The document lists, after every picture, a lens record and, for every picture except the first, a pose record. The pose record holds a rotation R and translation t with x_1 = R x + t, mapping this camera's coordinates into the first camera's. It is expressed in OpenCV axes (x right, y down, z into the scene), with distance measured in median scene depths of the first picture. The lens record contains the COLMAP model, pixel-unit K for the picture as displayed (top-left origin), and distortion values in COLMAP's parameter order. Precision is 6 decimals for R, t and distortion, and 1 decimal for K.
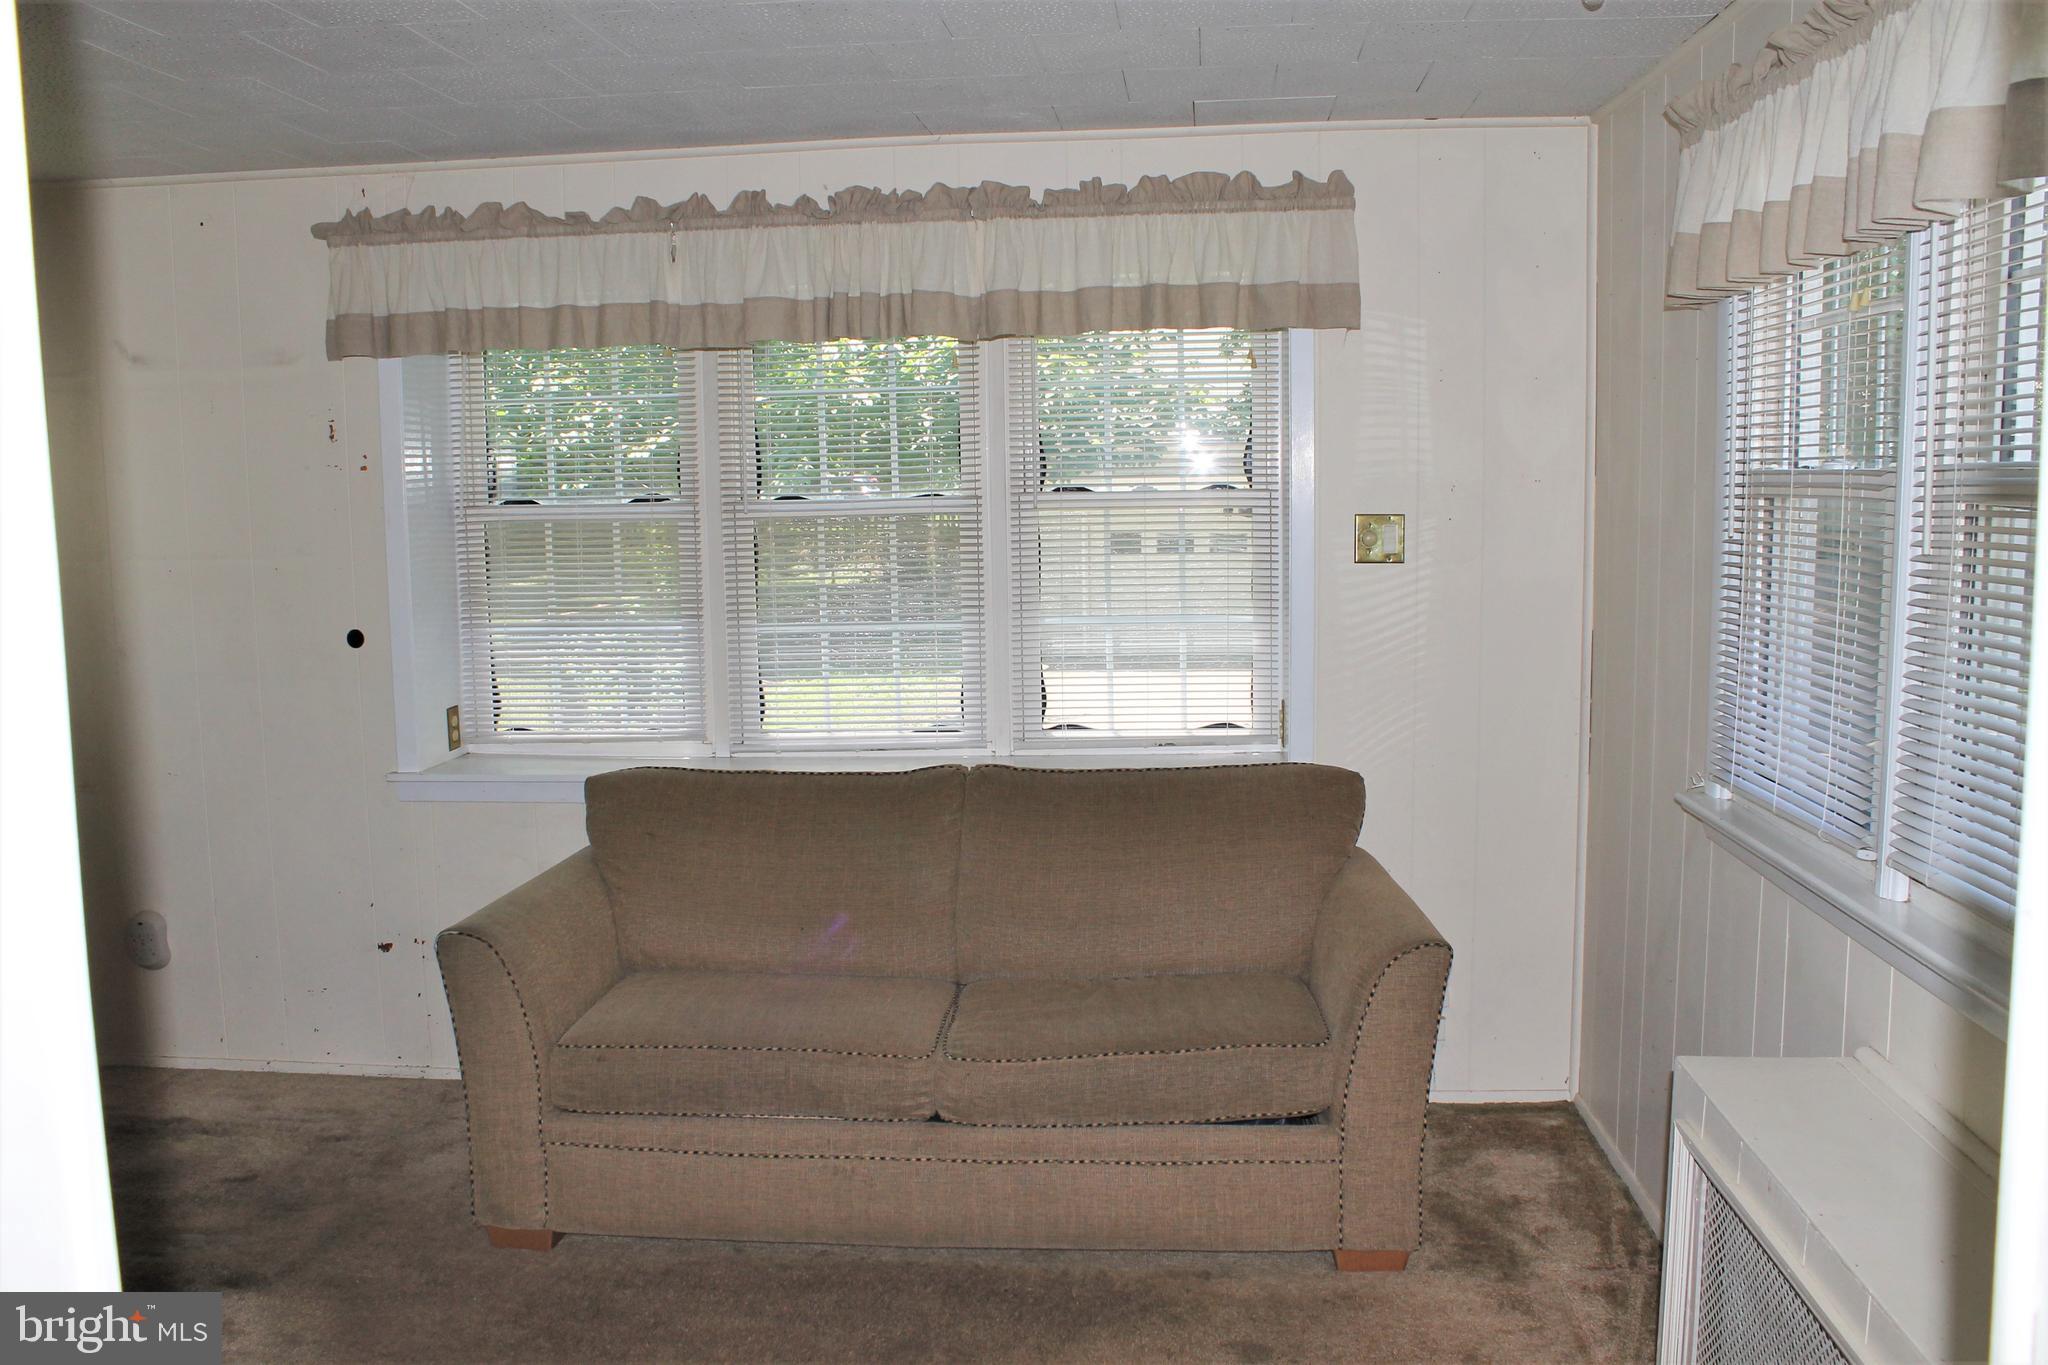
lens RADIAL K [[1750.5, 0, 1033.3], [0, 1750.5, 685.6], [0, 0, 1]] dist [-0.167844, 0.157860]
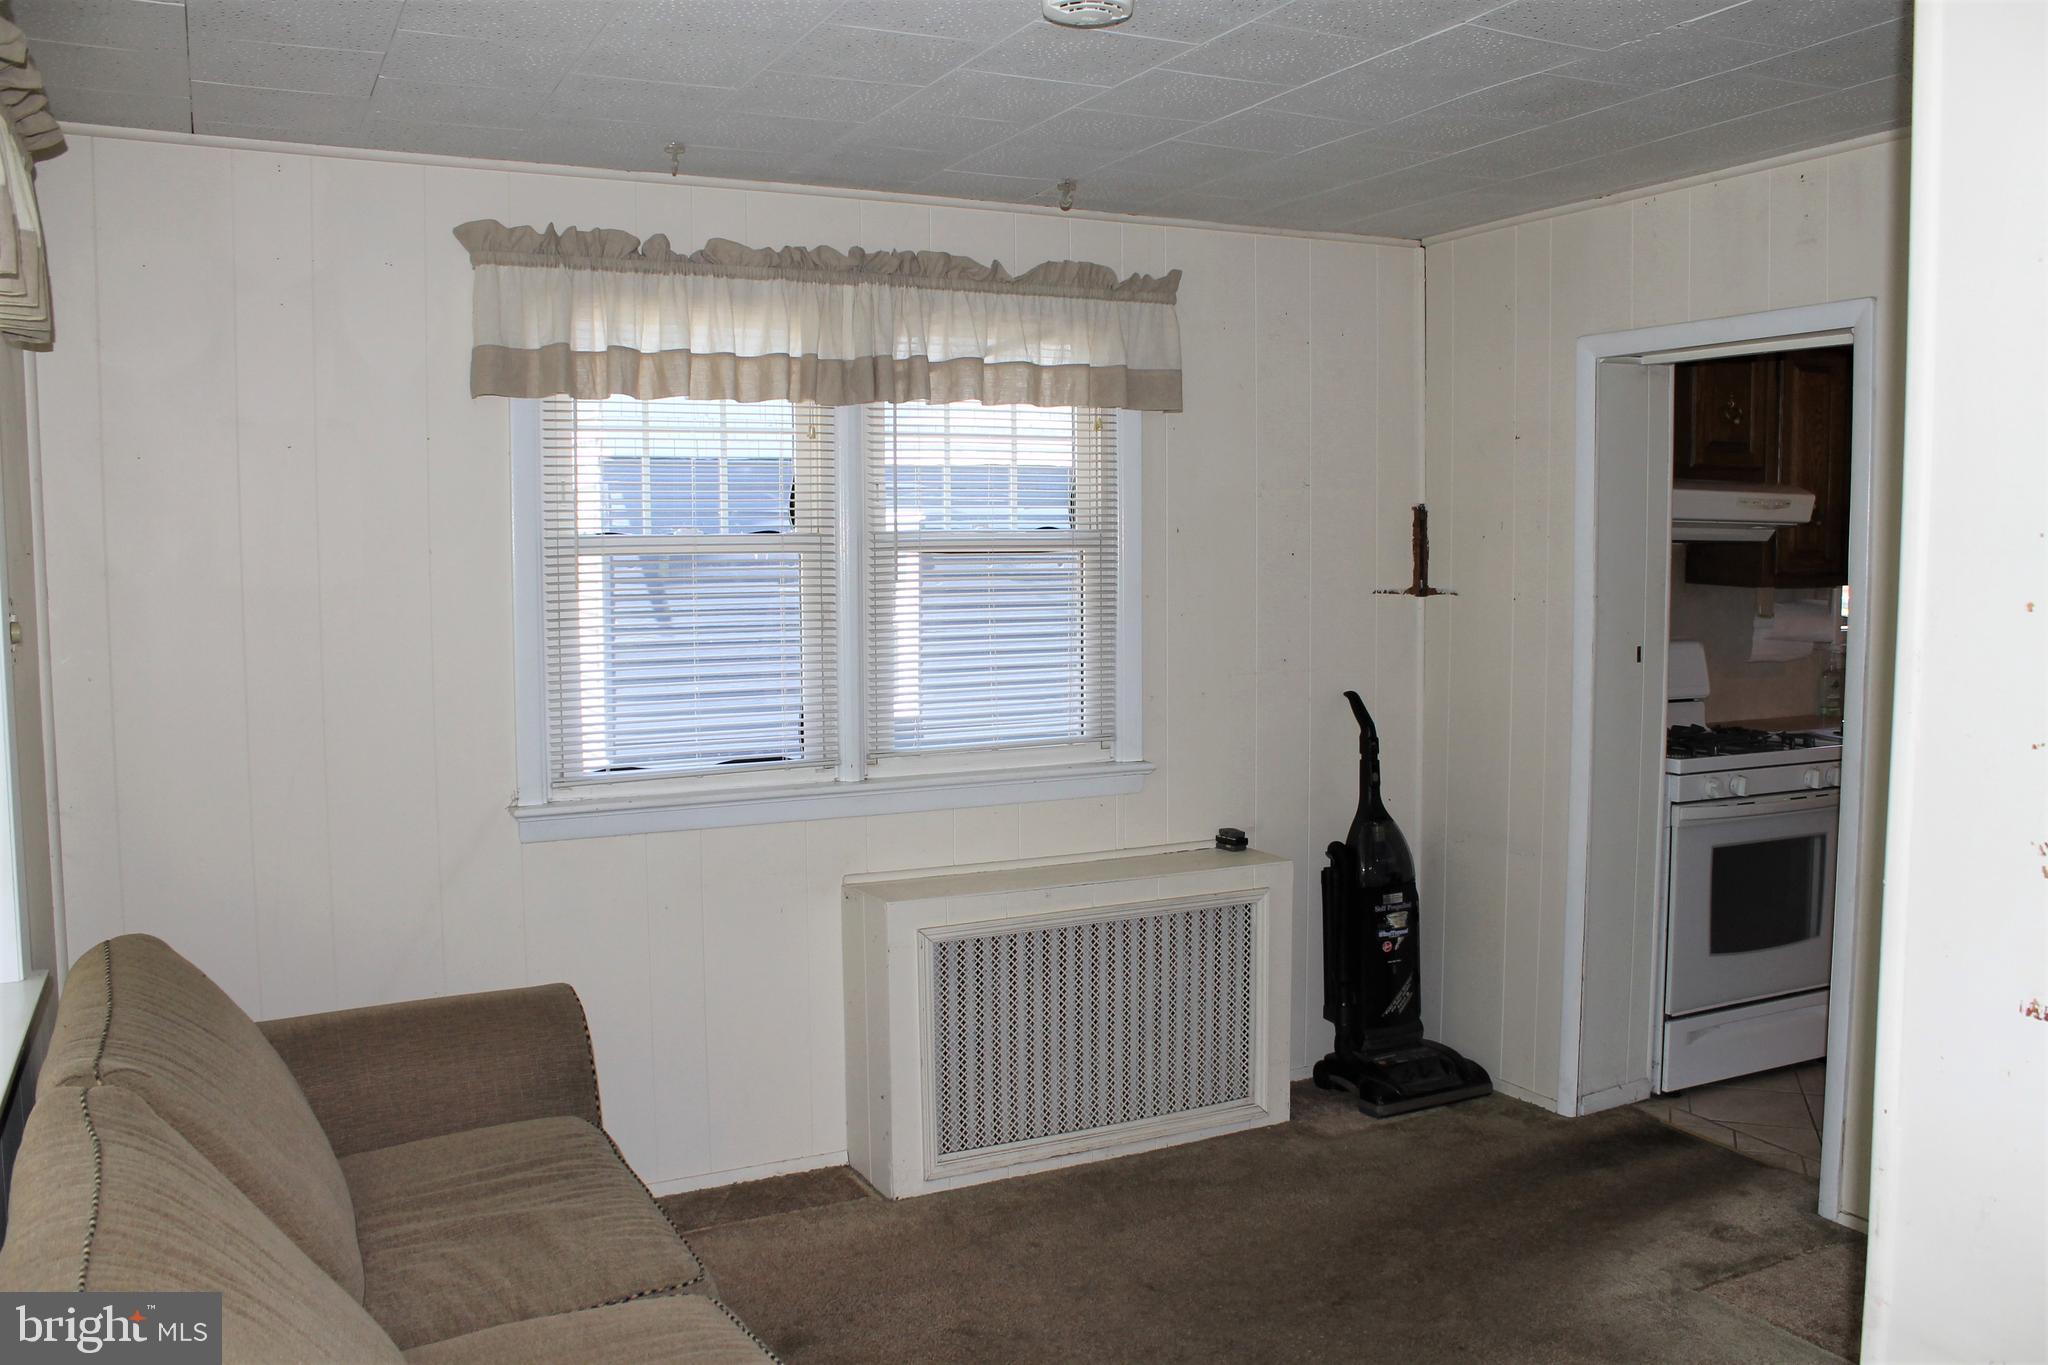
lens RADIAL K [[1750.5, 0, 1033.3], [0, 1750.5, 685.6], [0, 0, 1]] dist [-0.167844, 0.157860]
pose [[0.846282, -0.035901, 0.531524, -0.522181], [0.055717, 0.998220, -0.021288, -0.013662], [-0.529814, 0.047630, 0.846776, 0.123761]]
